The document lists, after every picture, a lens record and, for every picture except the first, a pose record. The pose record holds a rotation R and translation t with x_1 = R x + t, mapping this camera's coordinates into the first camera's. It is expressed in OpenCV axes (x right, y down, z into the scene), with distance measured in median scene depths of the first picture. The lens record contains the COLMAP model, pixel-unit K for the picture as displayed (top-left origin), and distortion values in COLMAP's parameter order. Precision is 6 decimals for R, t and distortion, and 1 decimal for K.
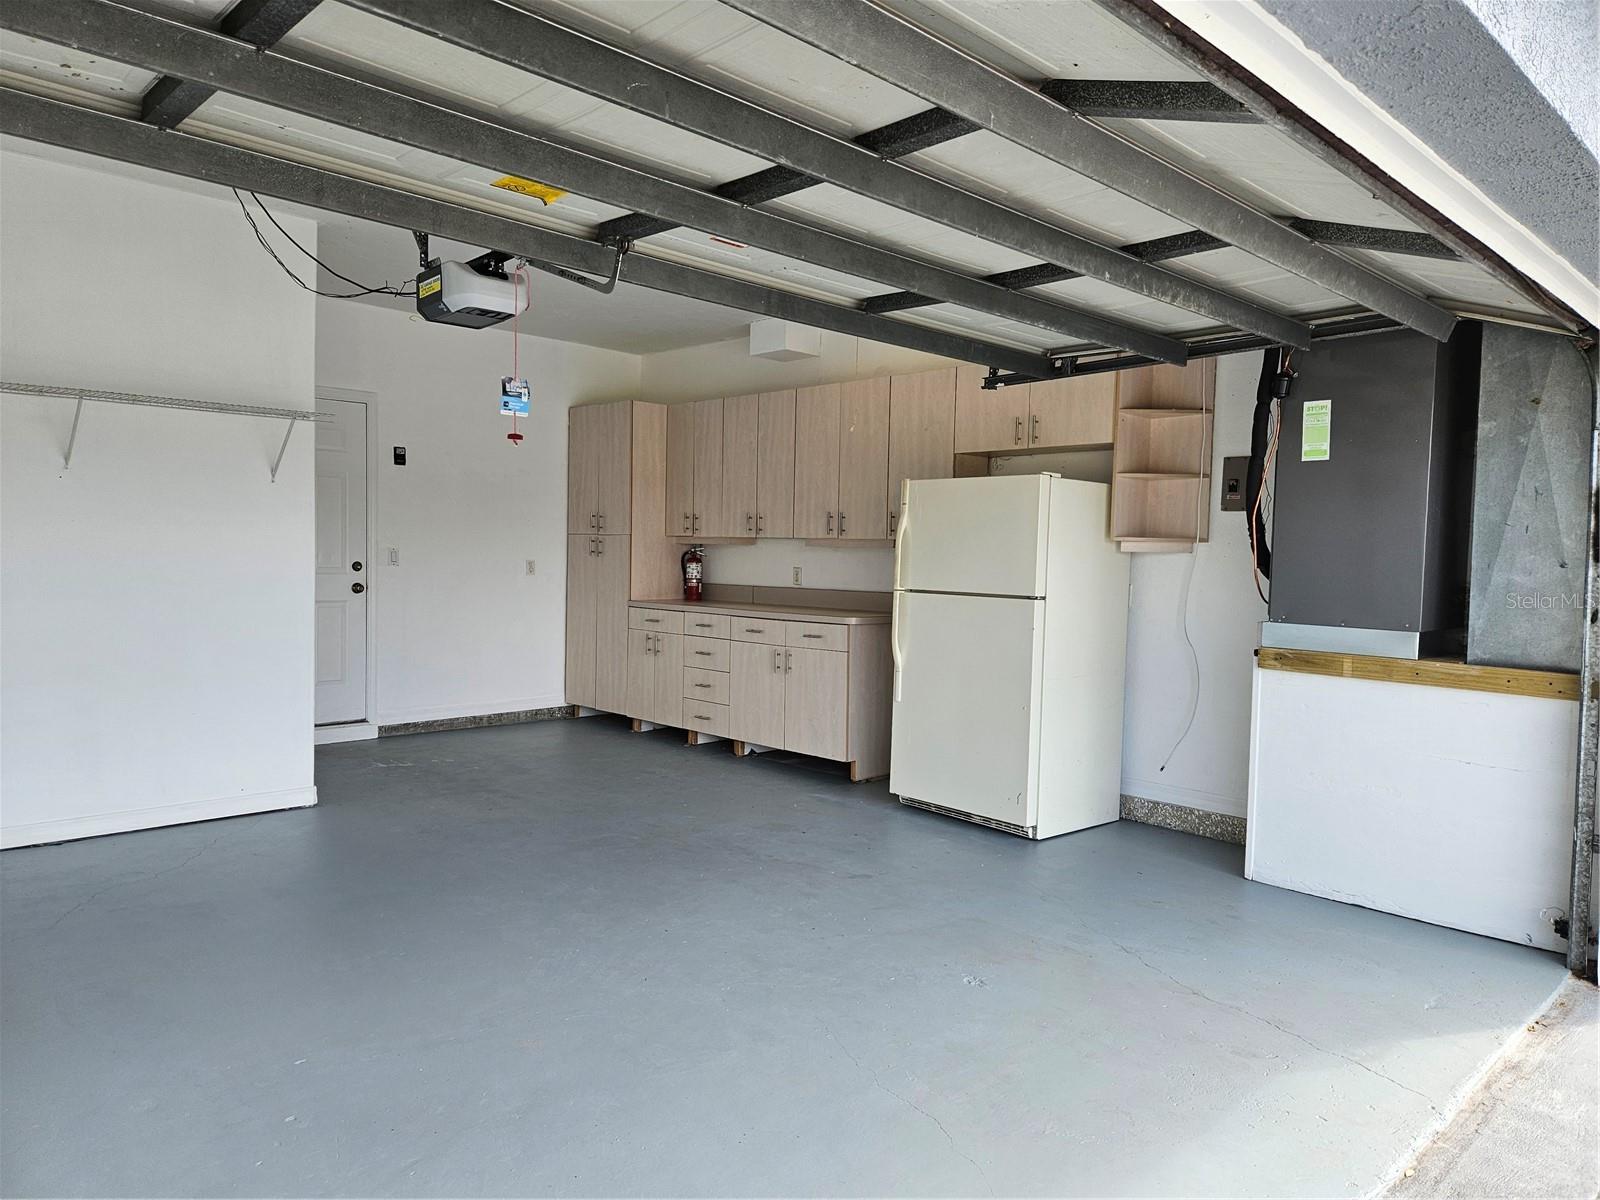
lens RADIAL K [[1071.8, 0, 800.4], [0, 1071.8, 608.7], [0, 0, 1]] dist [0.087299, -0.089148]
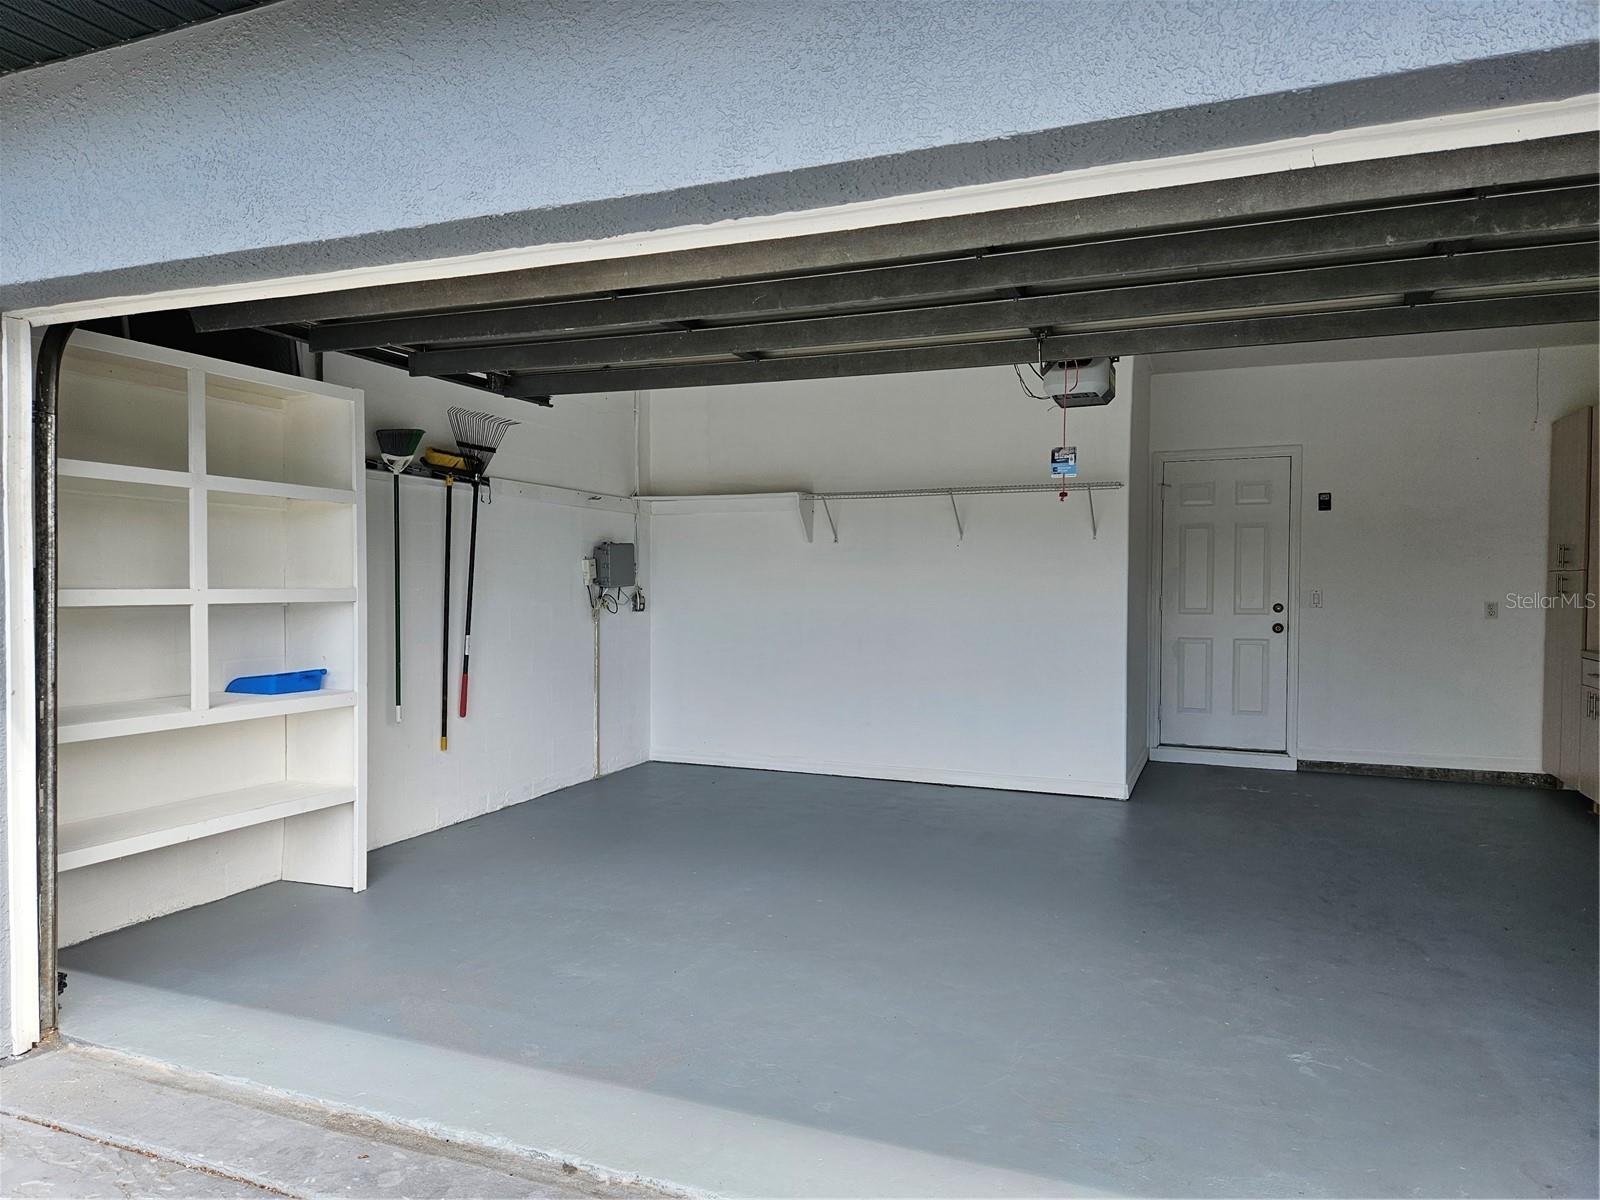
lens RADIAL K [[1104.9, 0, 796.8], [0, 1104.9, 638.5], [0, 0, 1]] dist [0.088026, -0.057245]
pose [[0.392884, 0.025438, -0.919236, 0.430785], [-0.047731, 0.998834, 0.007240, 0.006138], [0.918348, 0.041031, 0.393641, 0.121255]]
